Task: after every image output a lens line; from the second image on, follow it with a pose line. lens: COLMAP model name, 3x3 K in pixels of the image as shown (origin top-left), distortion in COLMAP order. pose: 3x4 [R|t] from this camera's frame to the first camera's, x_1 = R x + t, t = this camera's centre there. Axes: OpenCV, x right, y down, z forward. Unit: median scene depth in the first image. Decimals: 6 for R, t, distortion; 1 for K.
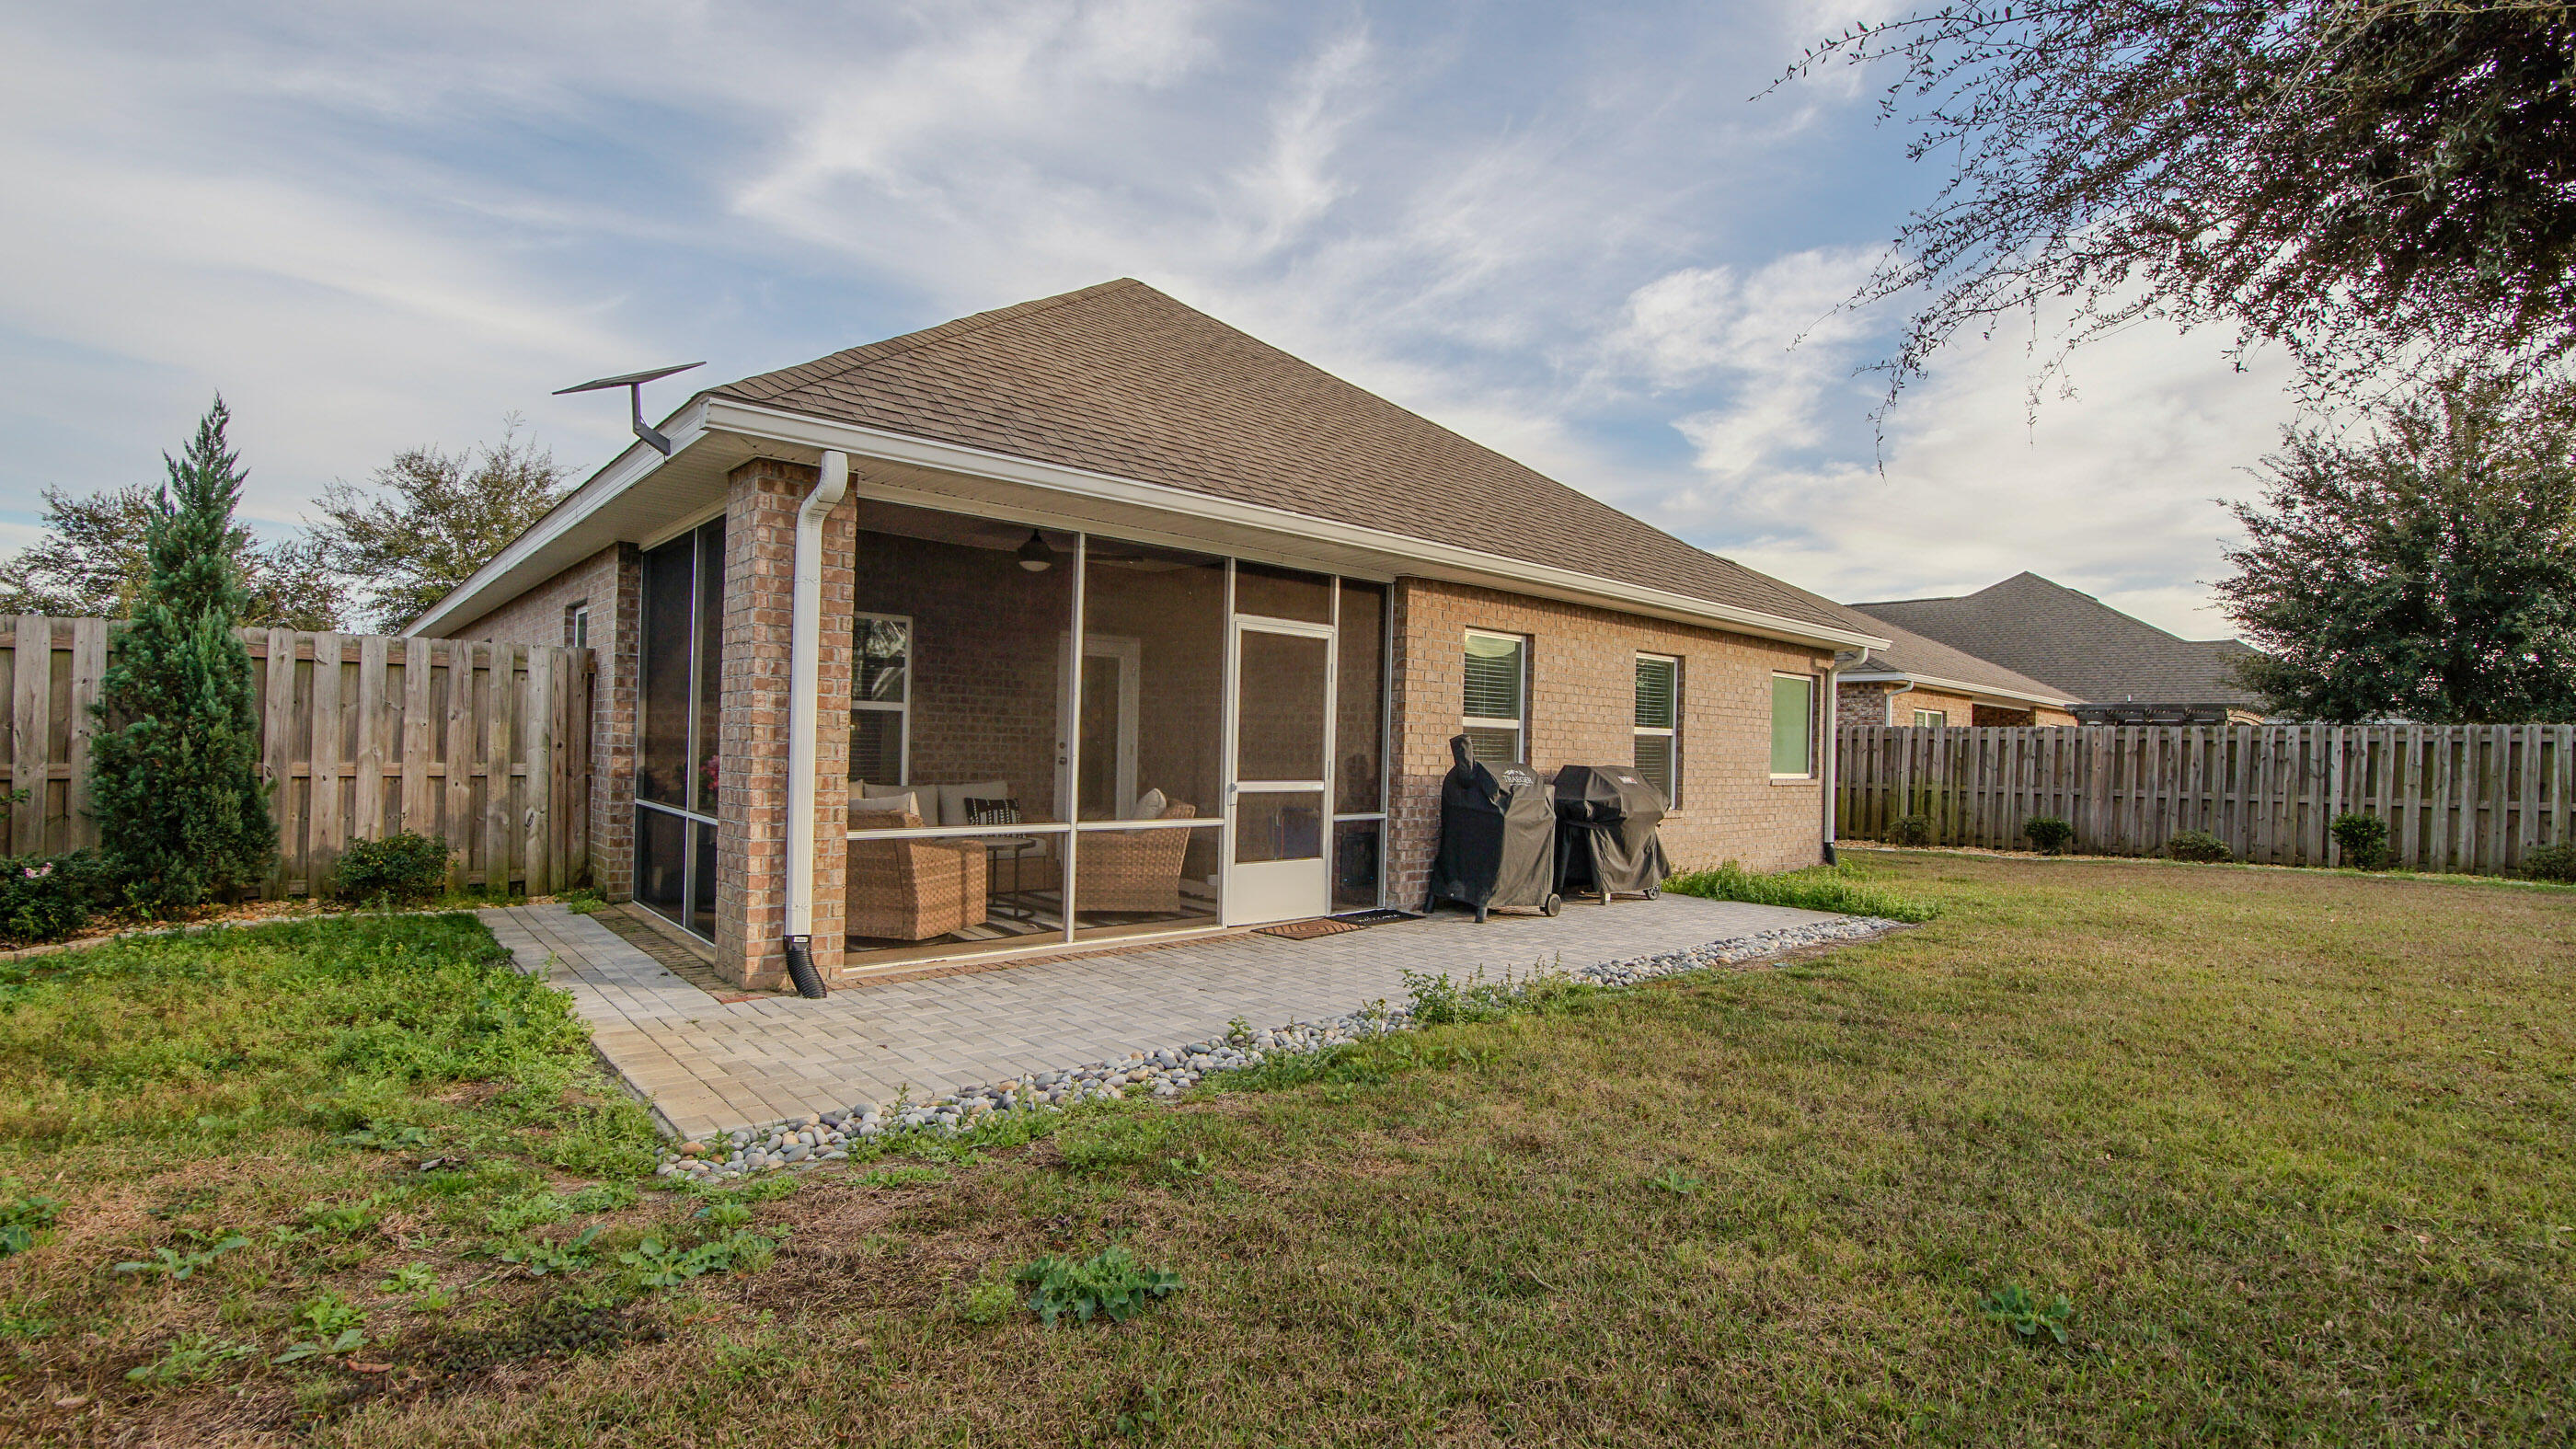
lens RADIAL K [[1165.8, 0, 1286.5], [0, 1165.8, 759.0], [0, 0, 1]] dist [-0.049395, 0.015267]
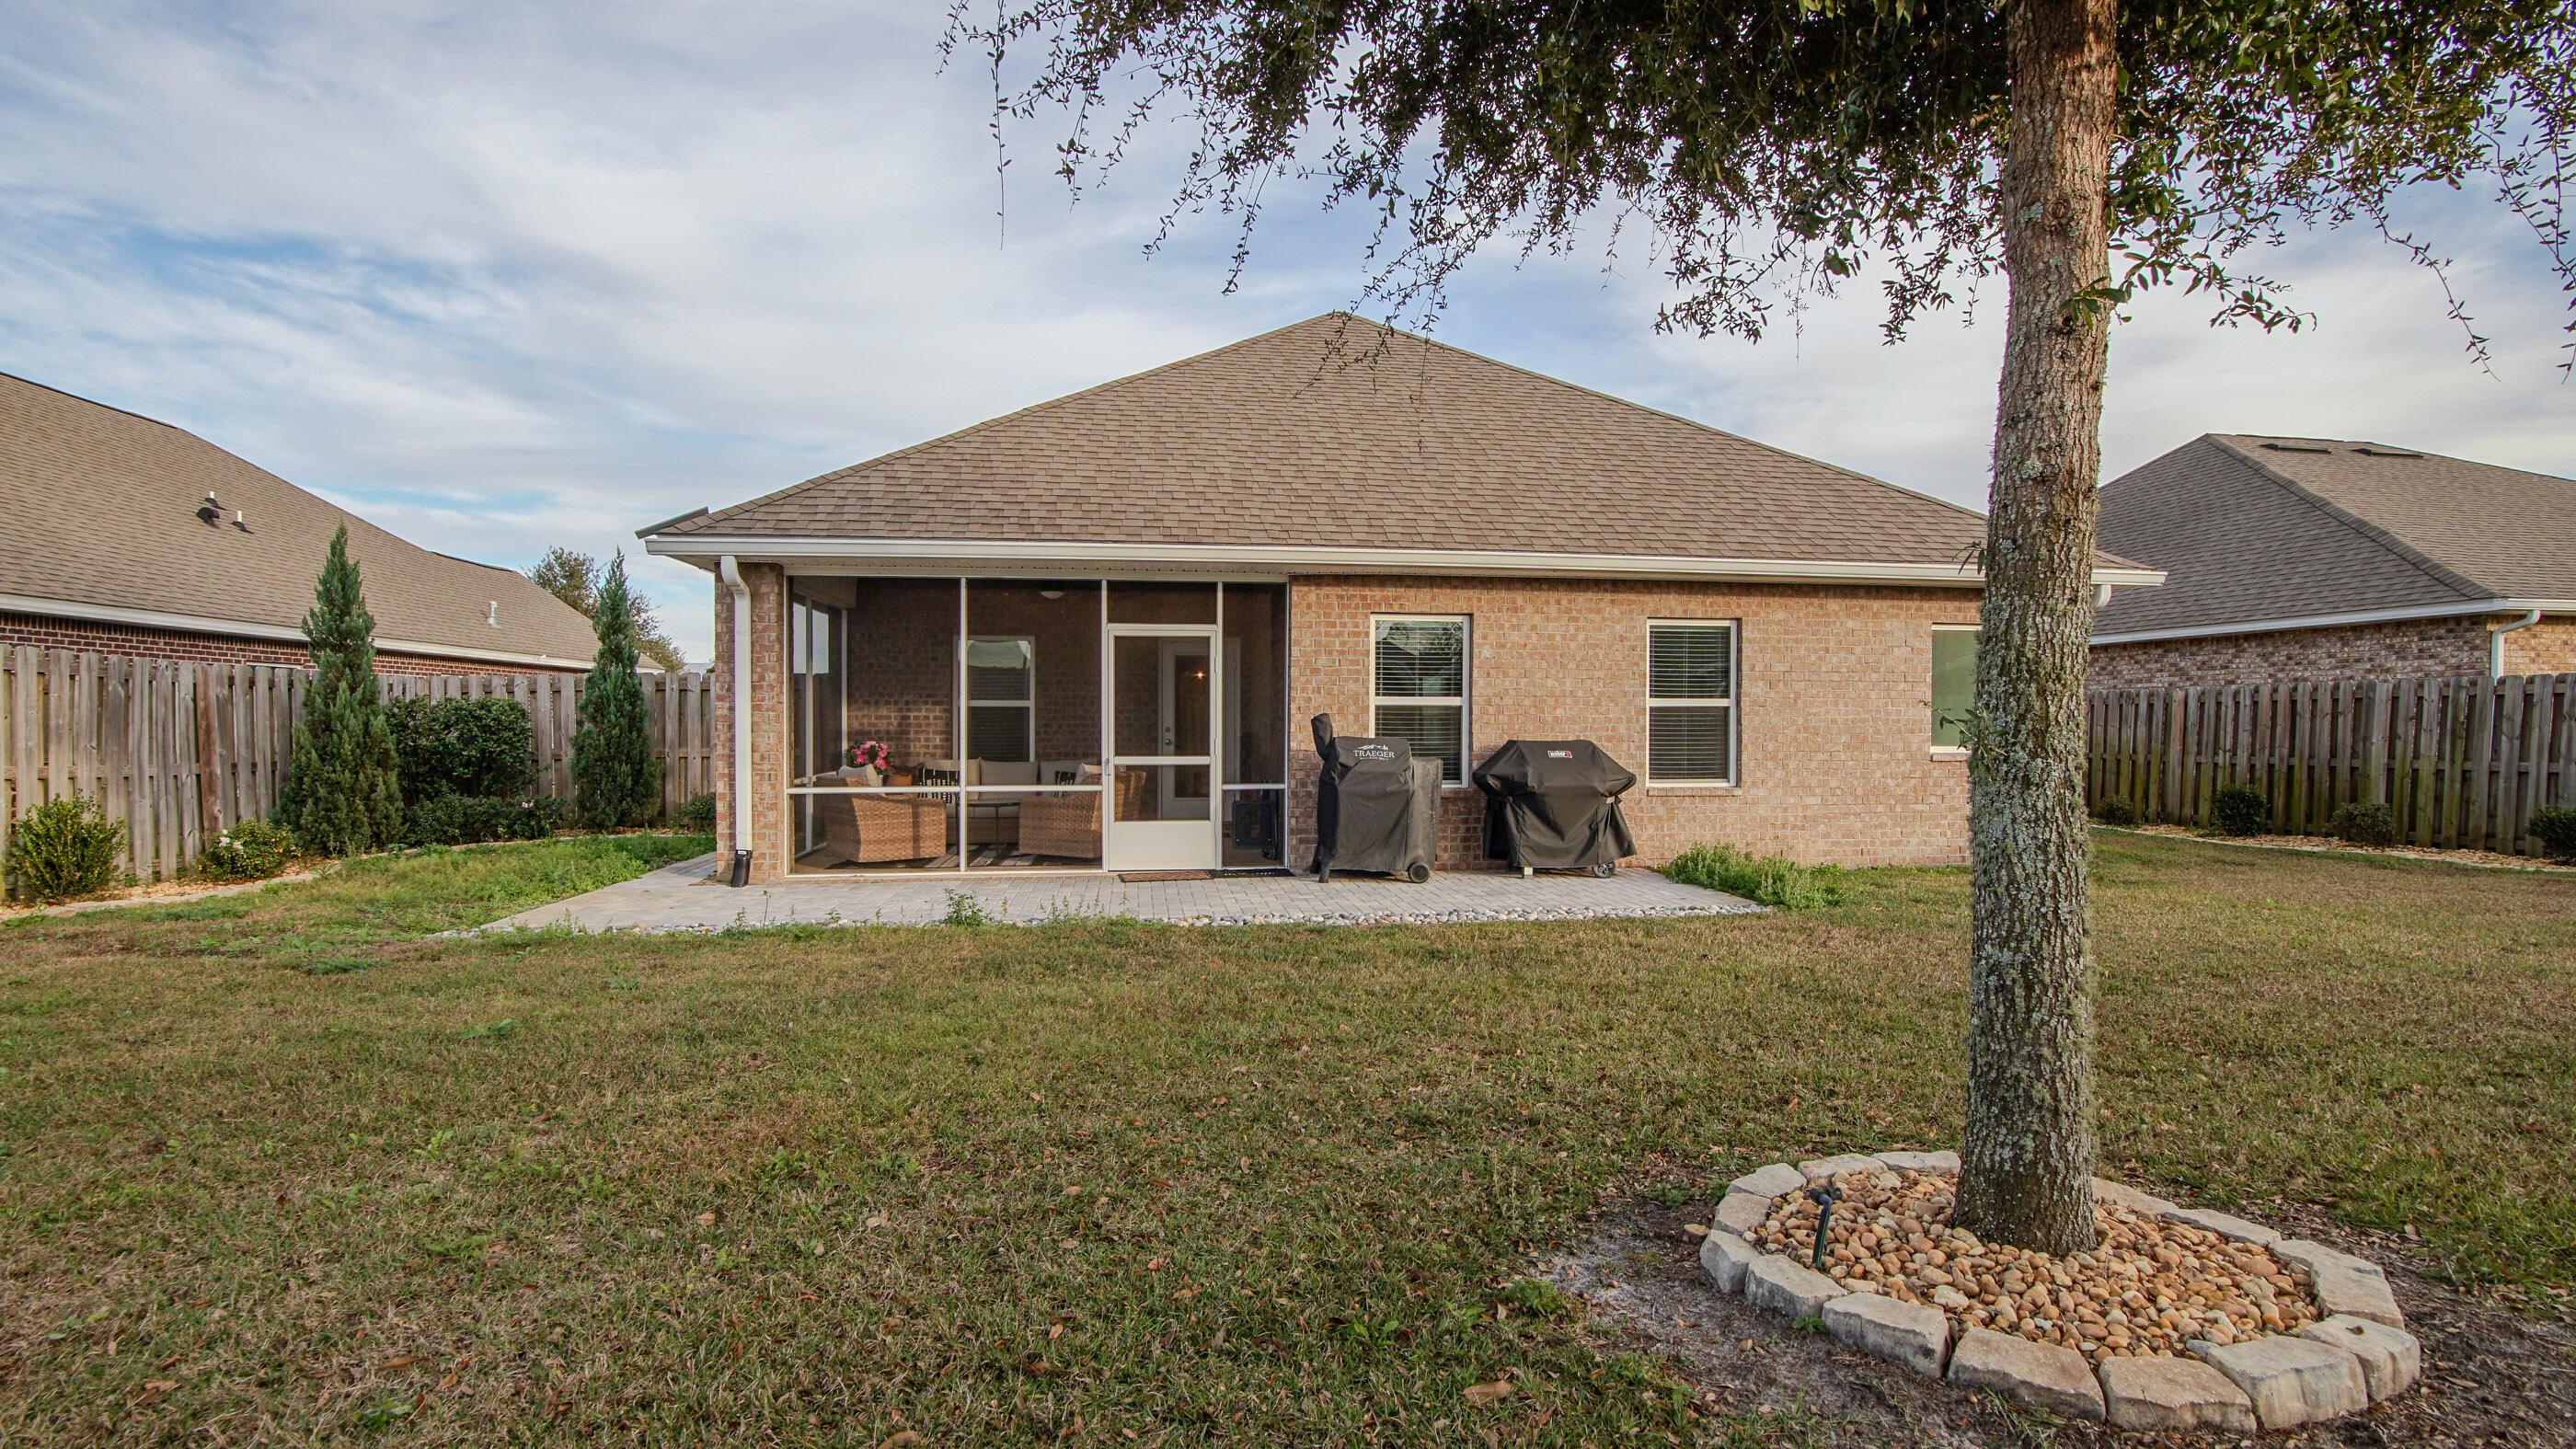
lens RADIAL K [[1165.8, 0, 1286.5], [0, 1165.8, 759.0], [0, 0, 1]] dist [-0.049395, 0.015267]
pose [[0.821245, -0.004856, -0.570555, 0.678544], [0.012864, 0.999867, 0.010006, 0.009638], [0.570430, -0.015557, 0.821199, 0.058519]]
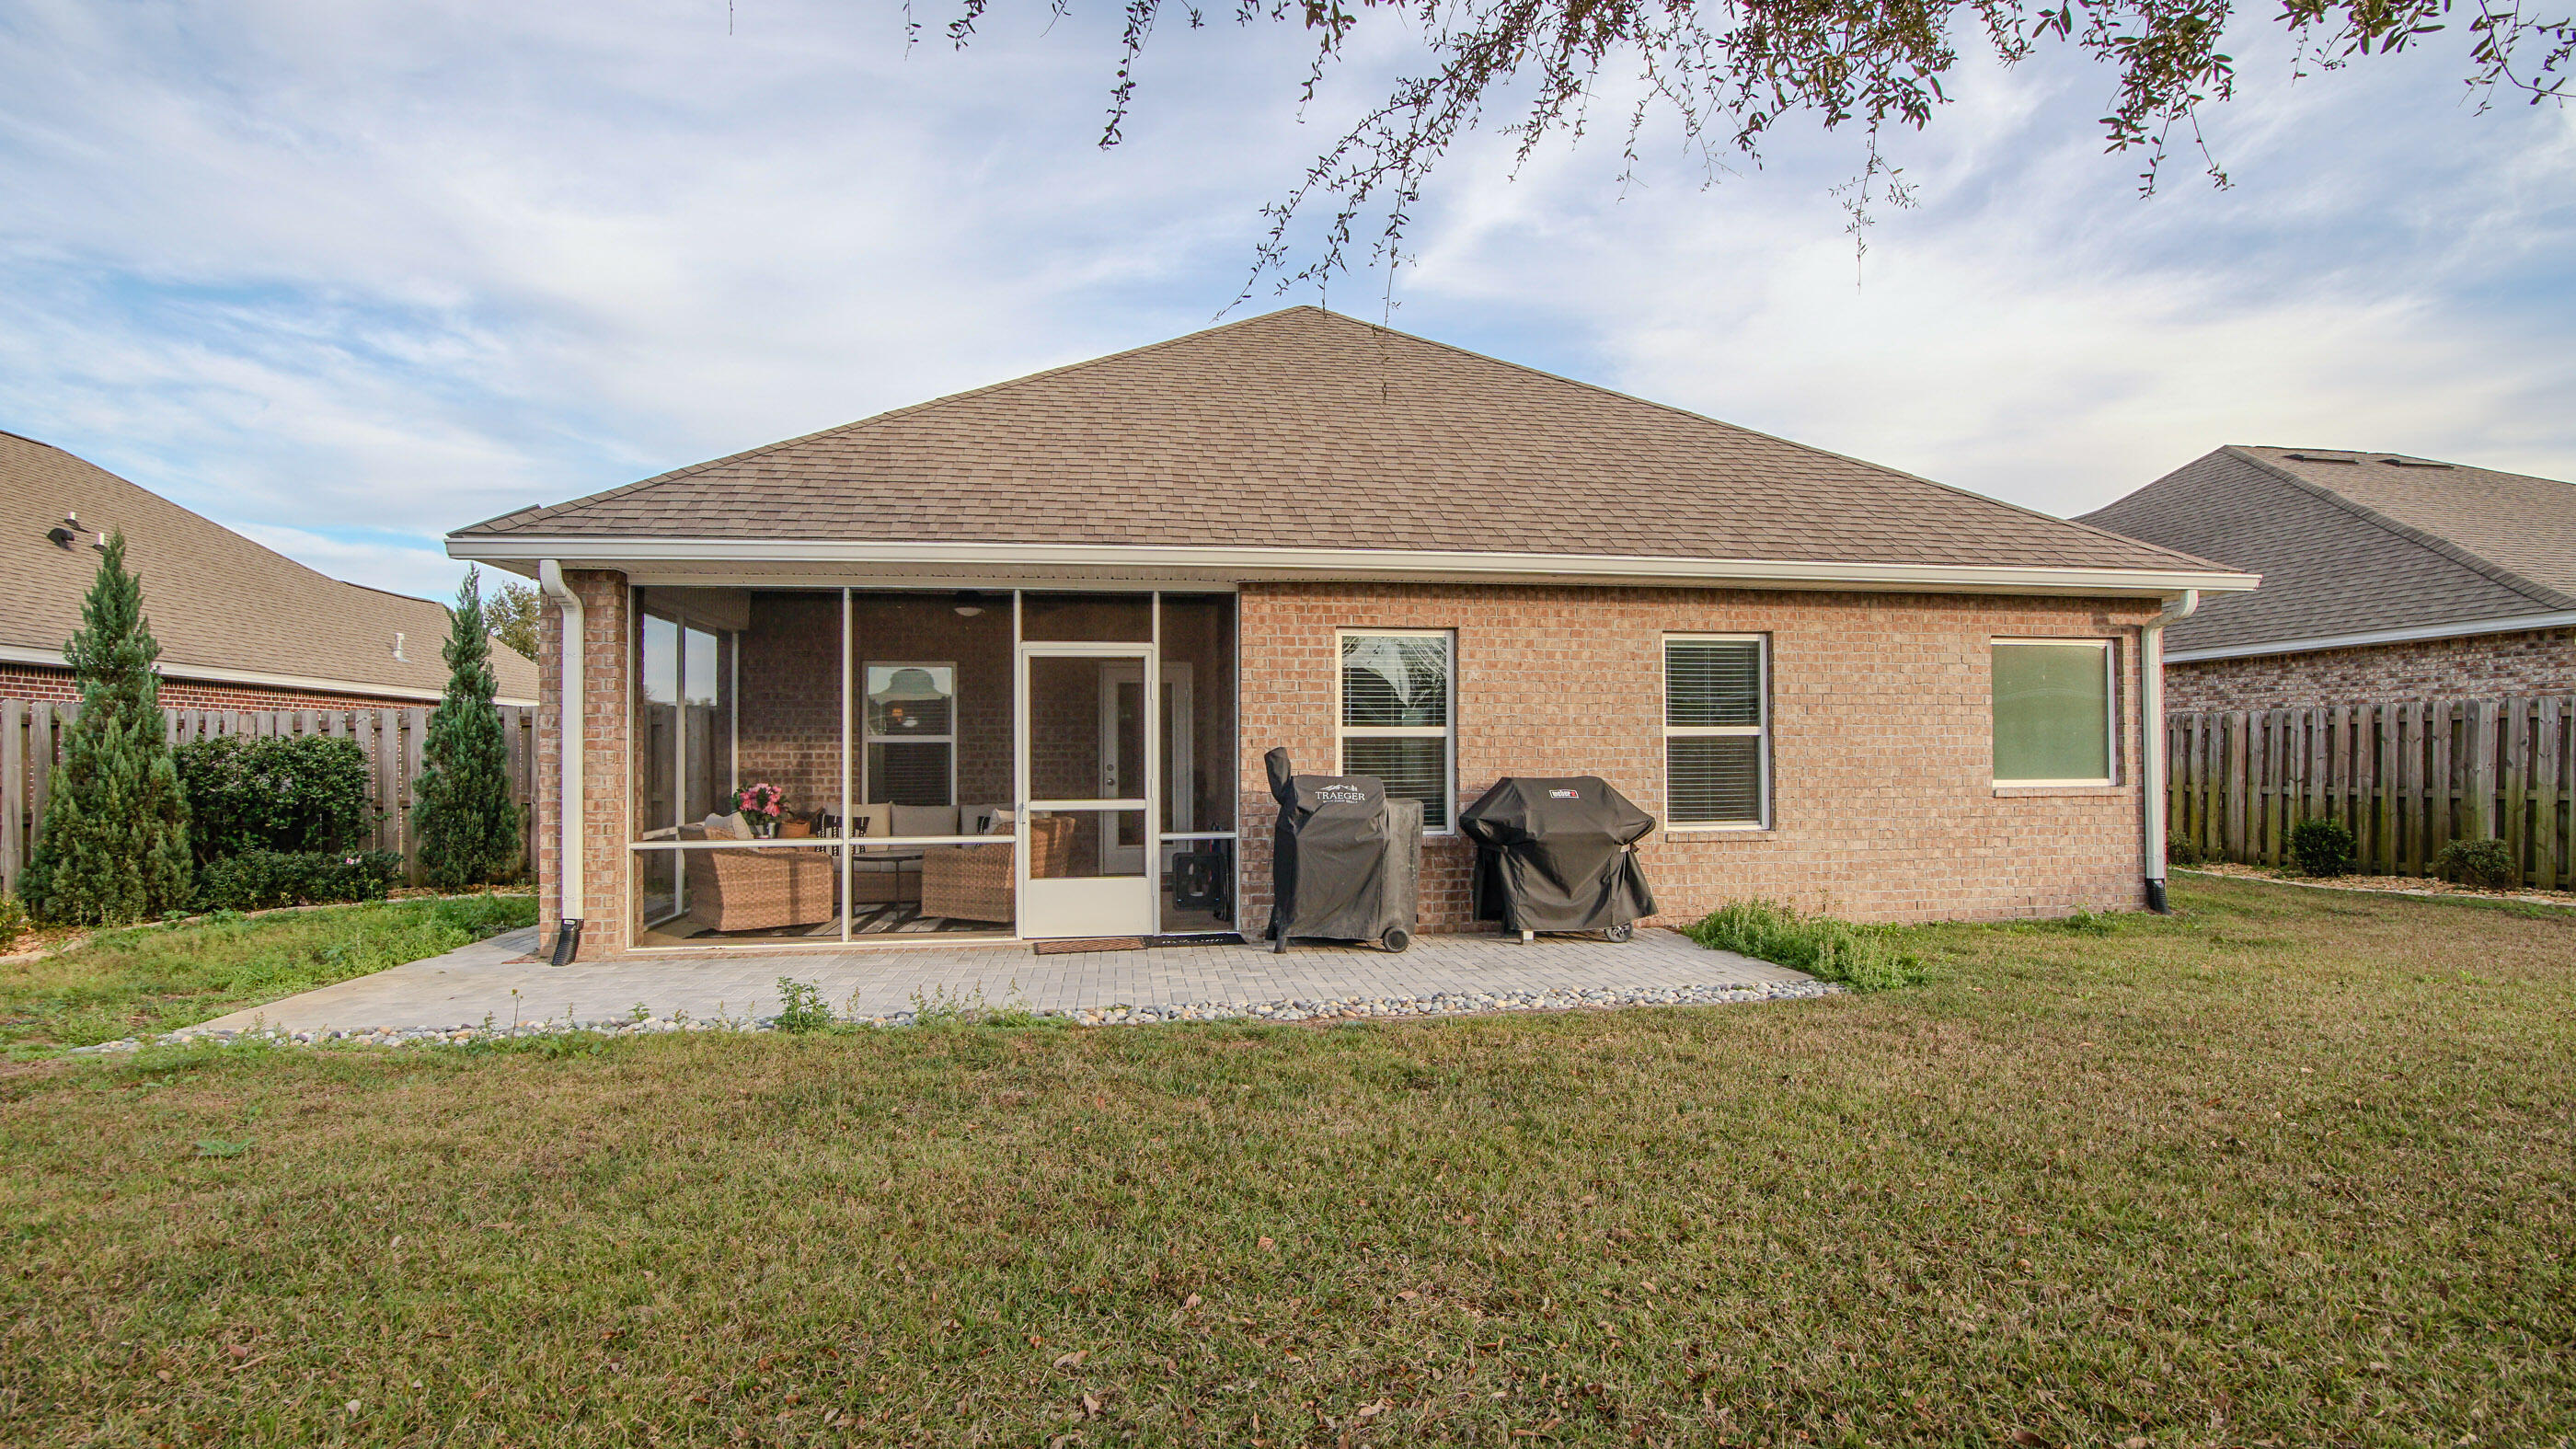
lens RADIAL K [[1165.8, 0, 1286.5], [0, 1165.8, 759.0], [0, 0, 1]] dist [-0.049395, 0.015267]
pose [[0.828982, -0.029164, -0.558514, 0.601925], [0.021047, 0.999559, -0.020955, 0.006890], [0.558879, 0.005616, 0.829230, 0.212674]]
